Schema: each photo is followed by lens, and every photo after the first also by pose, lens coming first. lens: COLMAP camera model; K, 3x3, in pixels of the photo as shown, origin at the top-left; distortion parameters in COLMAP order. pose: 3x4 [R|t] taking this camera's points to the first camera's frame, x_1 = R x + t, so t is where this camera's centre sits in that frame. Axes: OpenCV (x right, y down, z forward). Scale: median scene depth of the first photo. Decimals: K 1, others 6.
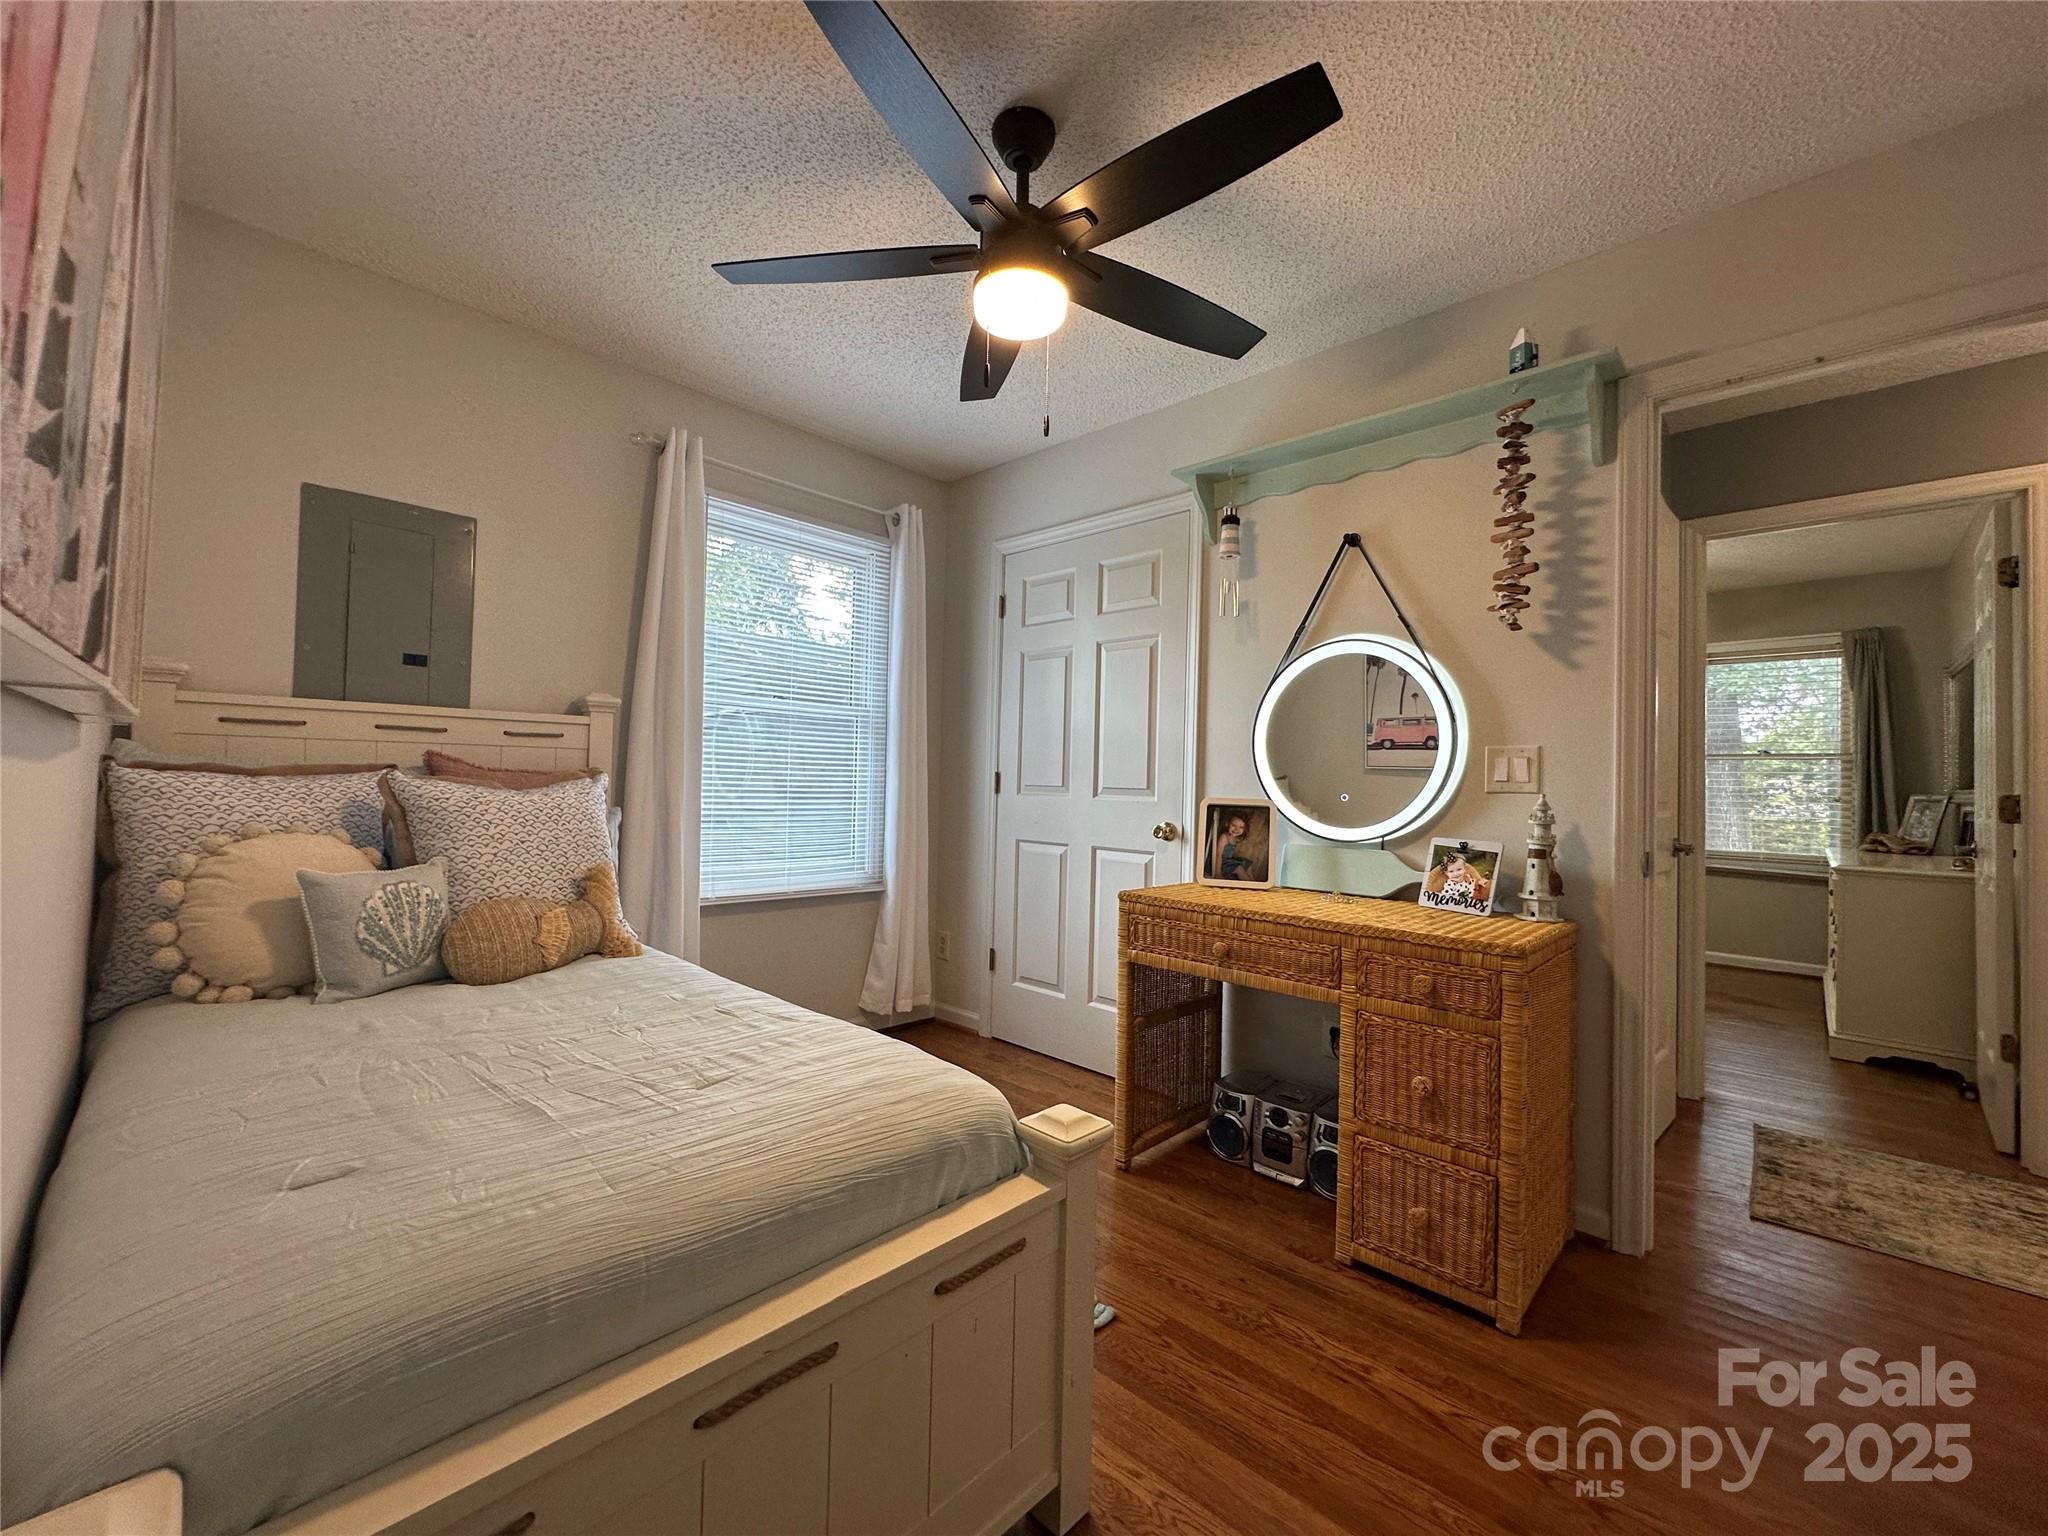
lens RADIAL K [[822.5, 0, 1021.8], [0, 822.5, 773.3], [0, 0, 1]] dist [-0.003387, 0.000824]
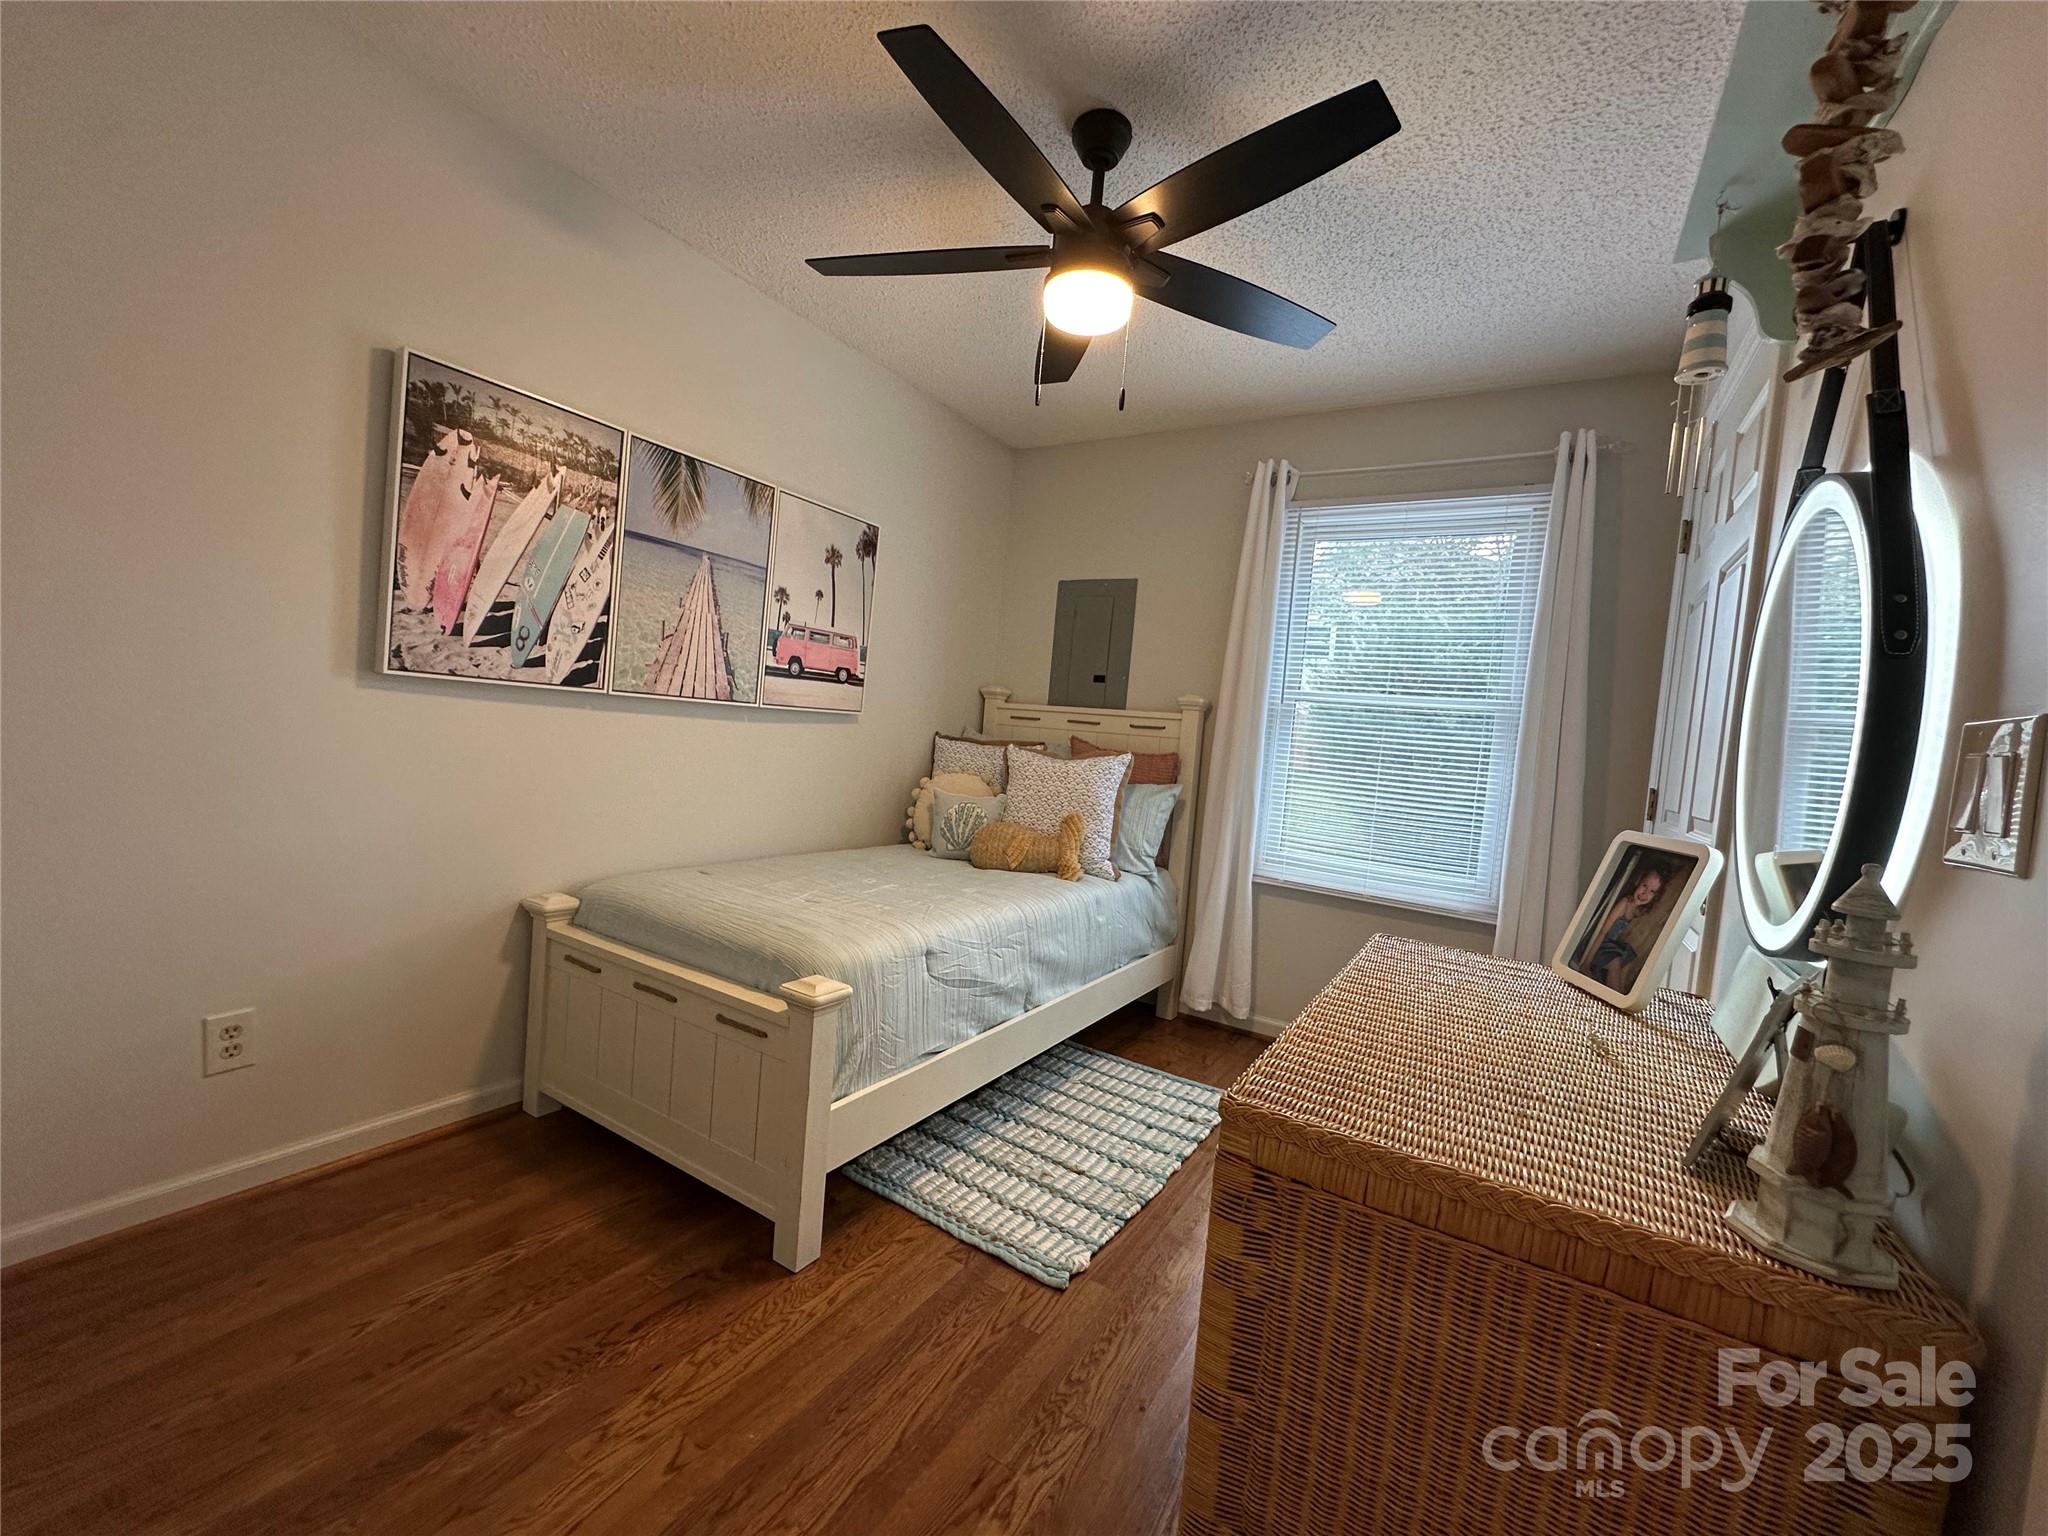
lens RADIAL K [[822.5, 0, 1021.8], [0, 822.5, 773.3], [0, 0, 1]] dist [-0.003387, 0.000824]
pose [[0.205385, 0.042173, -0.977772, 0.817348], [-0.074132, 0.996871, 0.027425, 0.007437], [0.975870, 0.066852, 0.207869, 0.583497]]
